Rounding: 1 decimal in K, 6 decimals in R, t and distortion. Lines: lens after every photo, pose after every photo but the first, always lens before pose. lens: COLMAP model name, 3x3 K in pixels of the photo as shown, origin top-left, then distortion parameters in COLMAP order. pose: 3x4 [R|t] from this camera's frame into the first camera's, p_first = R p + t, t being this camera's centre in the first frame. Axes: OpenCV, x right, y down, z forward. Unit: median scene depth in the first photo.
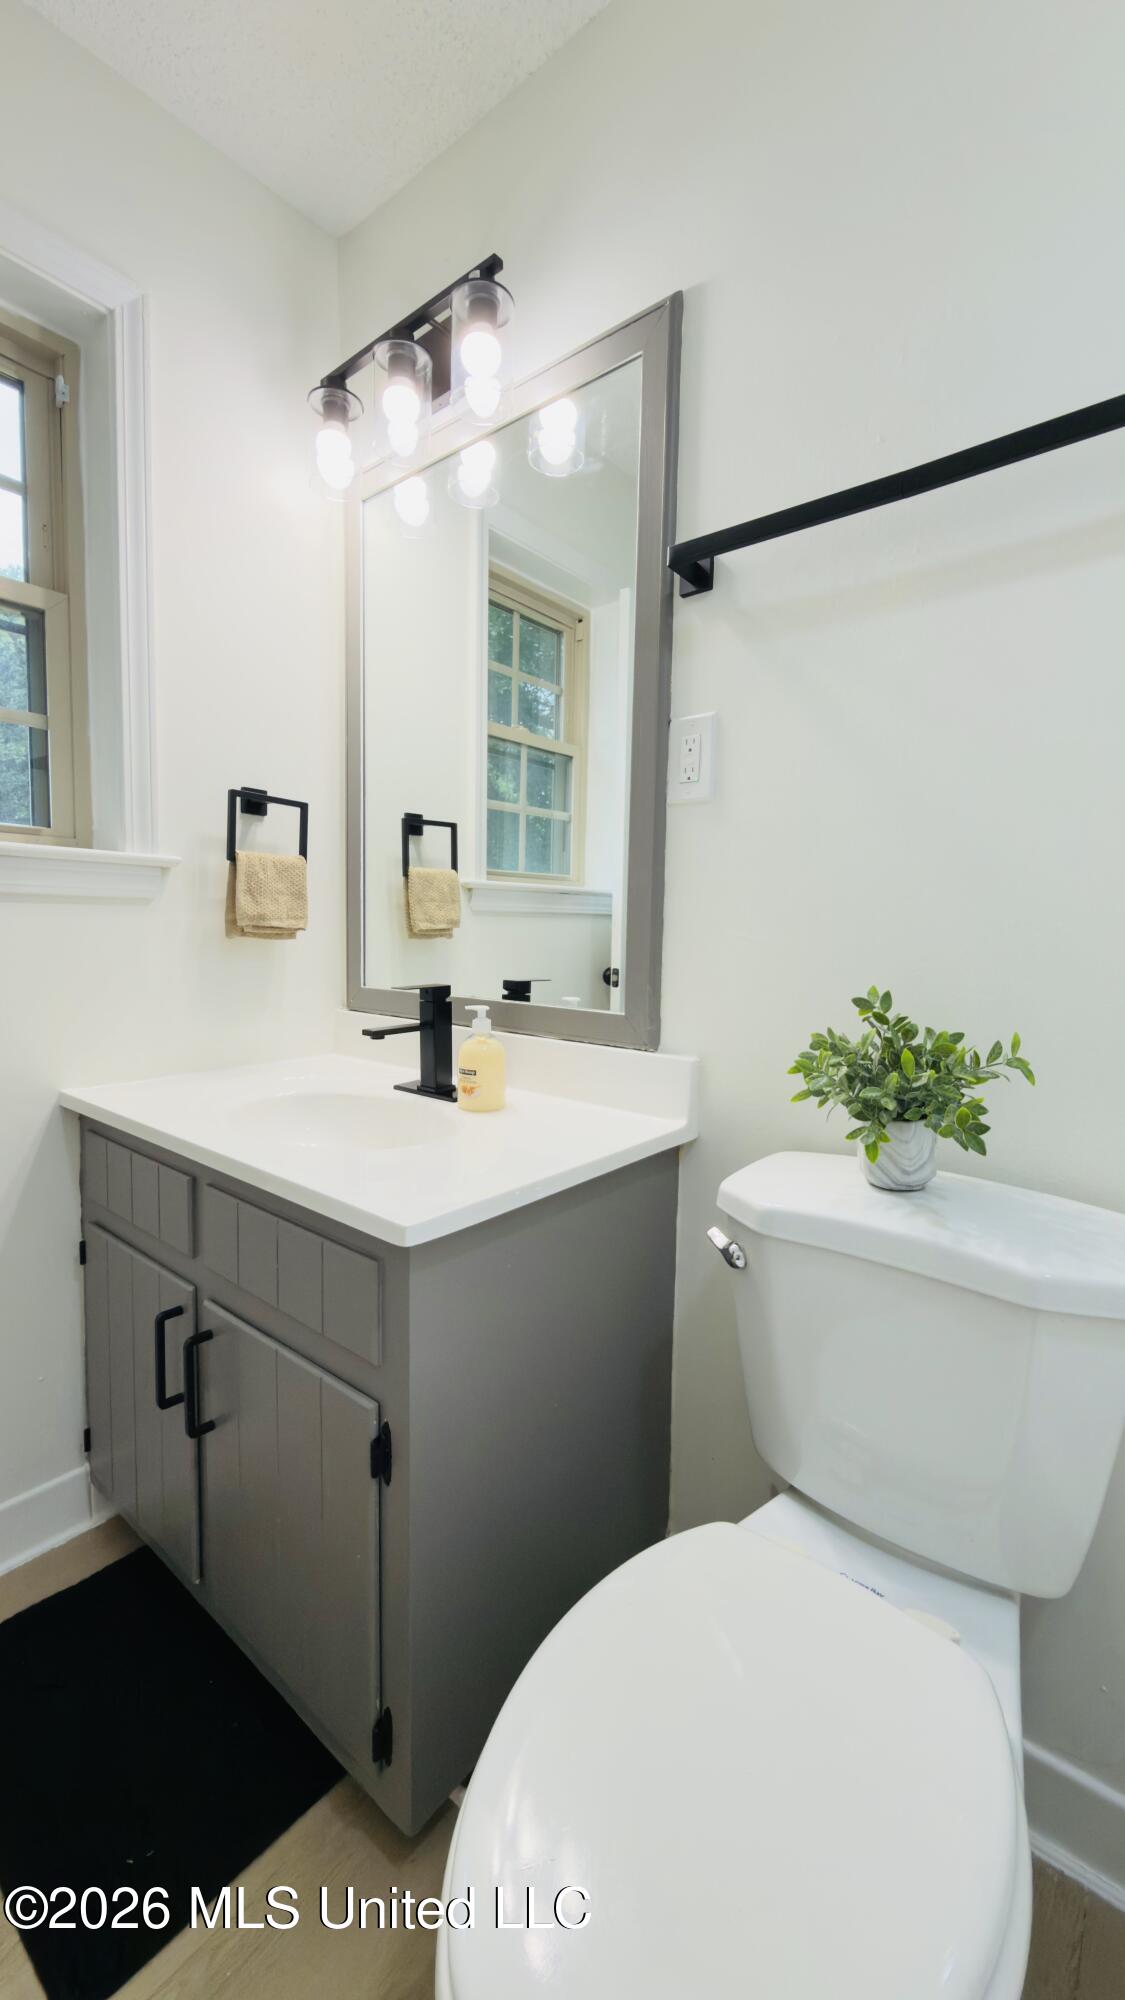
lens RADIAL K [[809.8, 0, 562.5], [0, 809.8, 1000.0], [0, 0, 1]] dist [-0.000680, -0.000449]
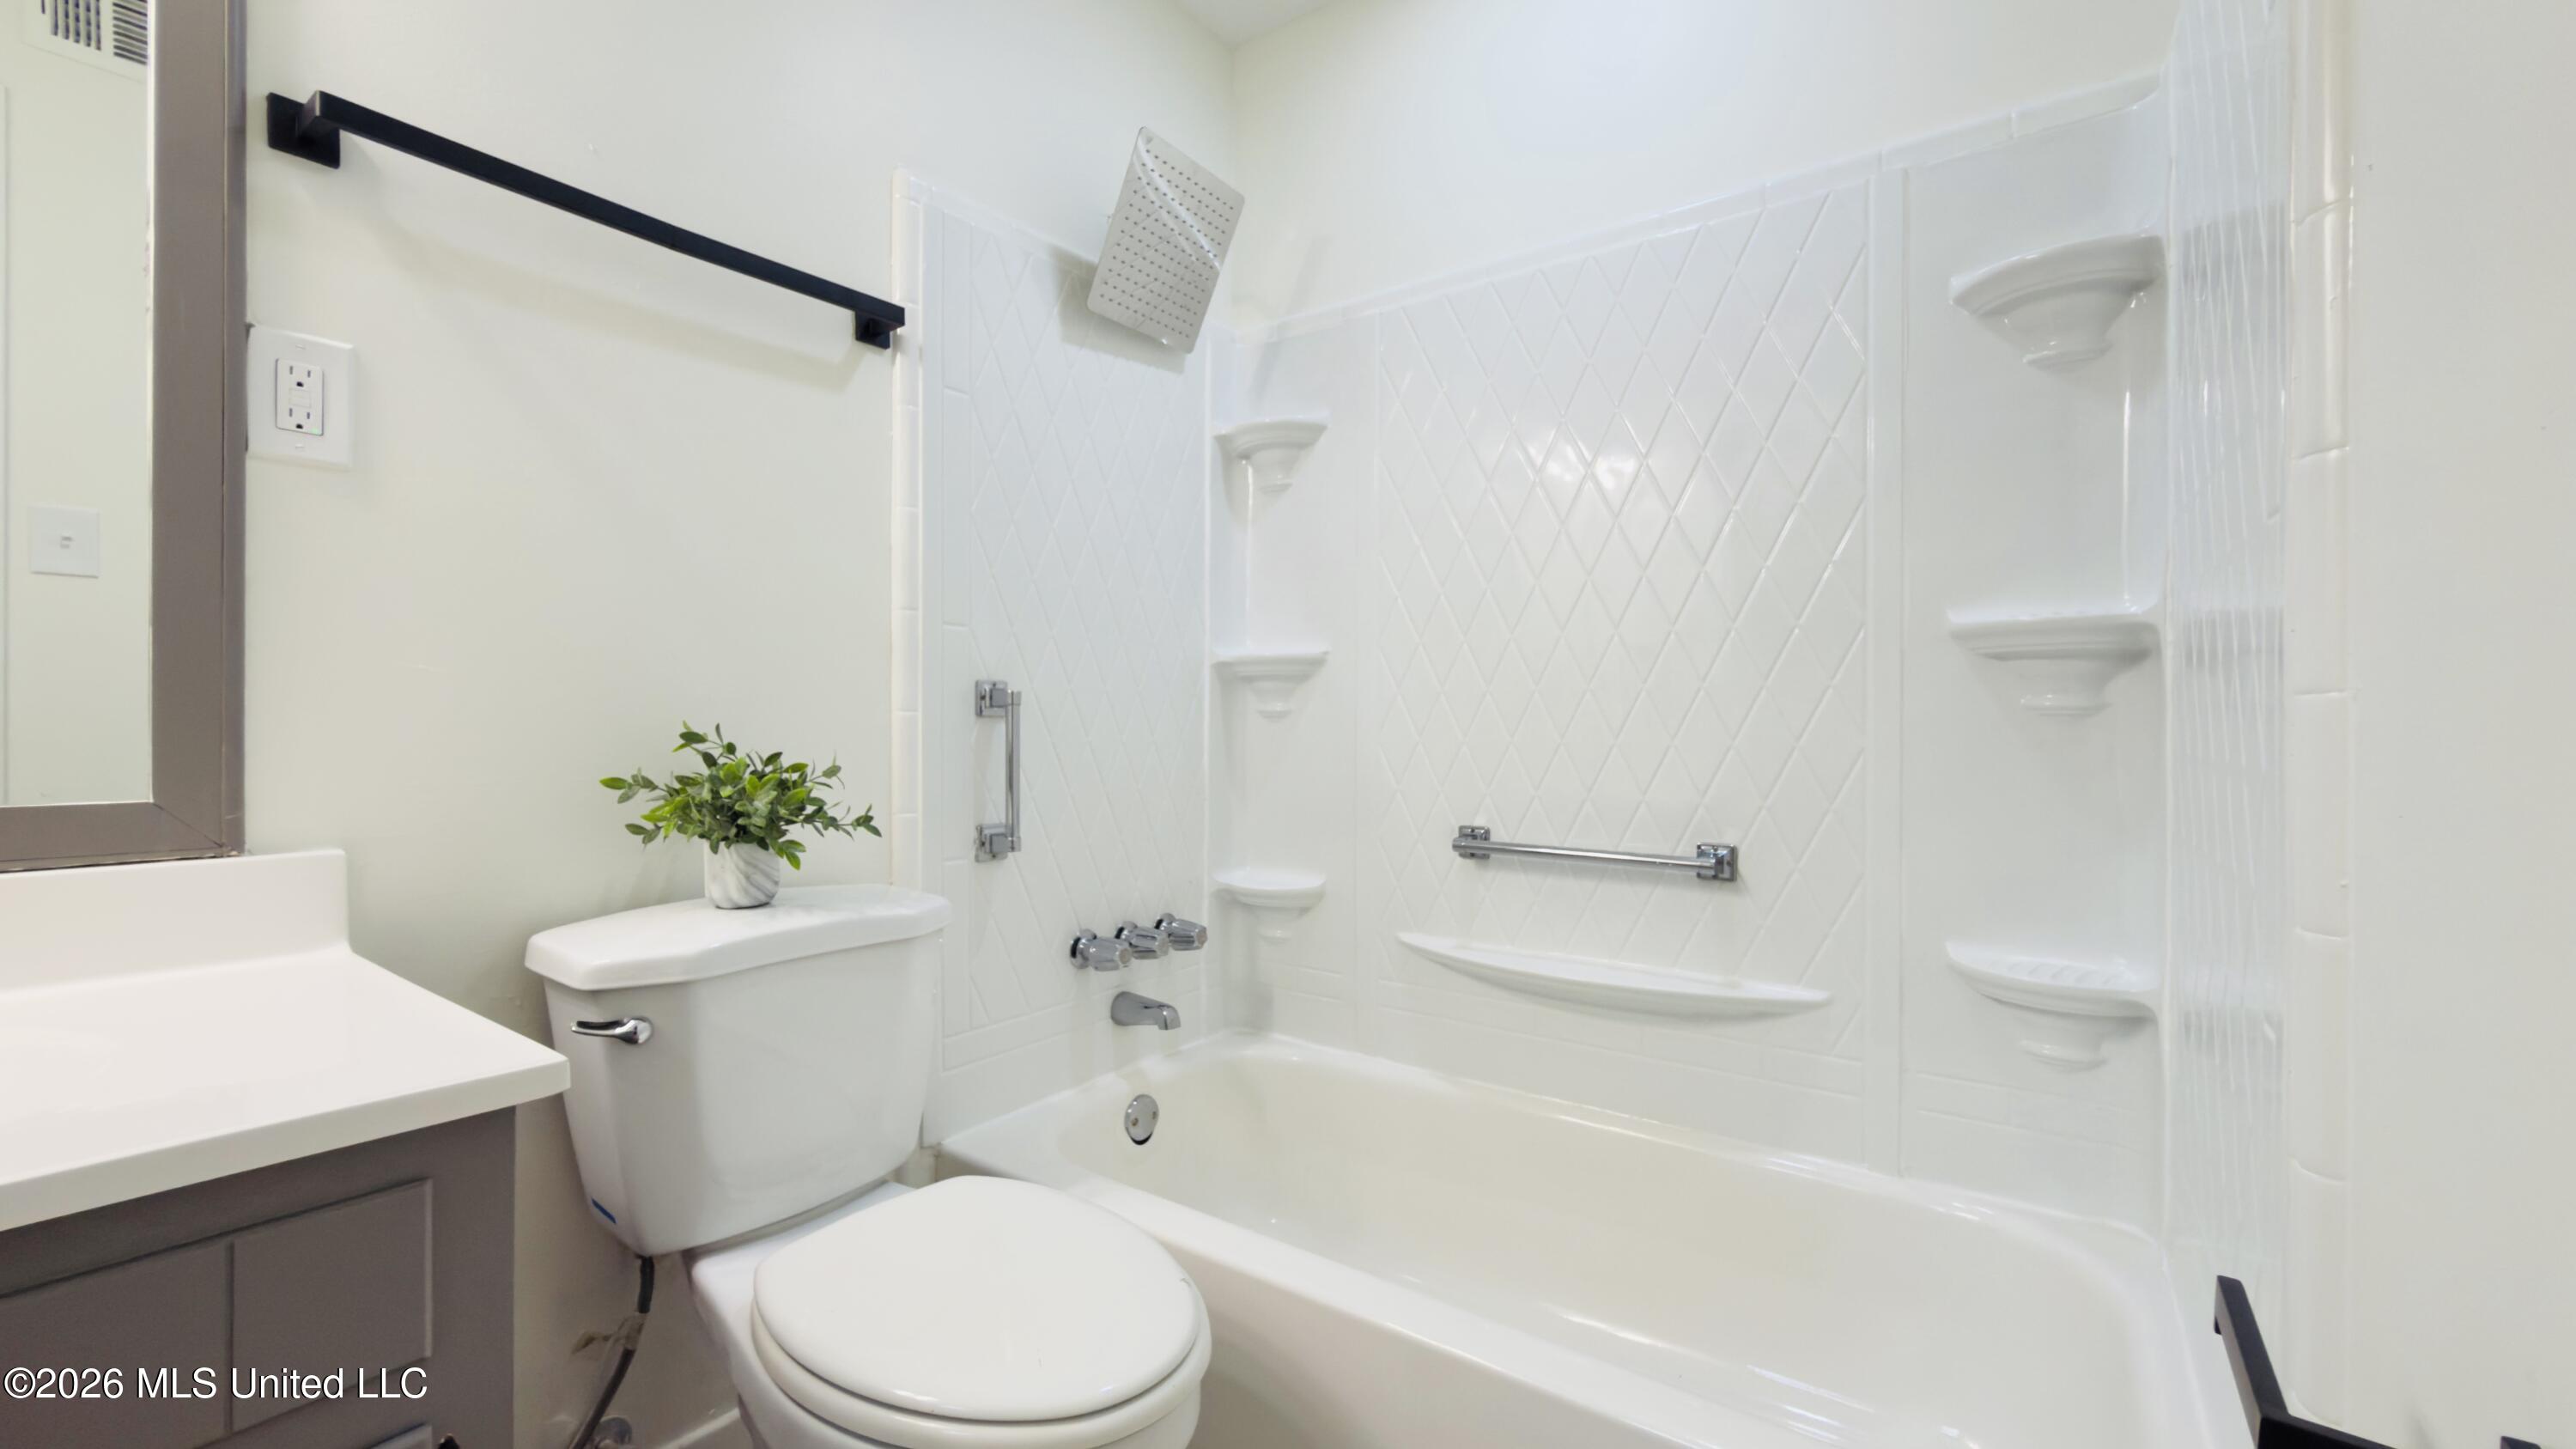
lens RADIAL K [[1043.2, 0, 1280.1], [0, 1043.2, 699.5], [0, 0, 1]] dist [-0.000680, -0.000449]
pose [[-0.065939, 0.006338, 0.997804, -0.745416], [0.097615, 0.995224, 0.000129, 0.026256], [-0.993037, 0.097409, -0.066242, 0.286375]]
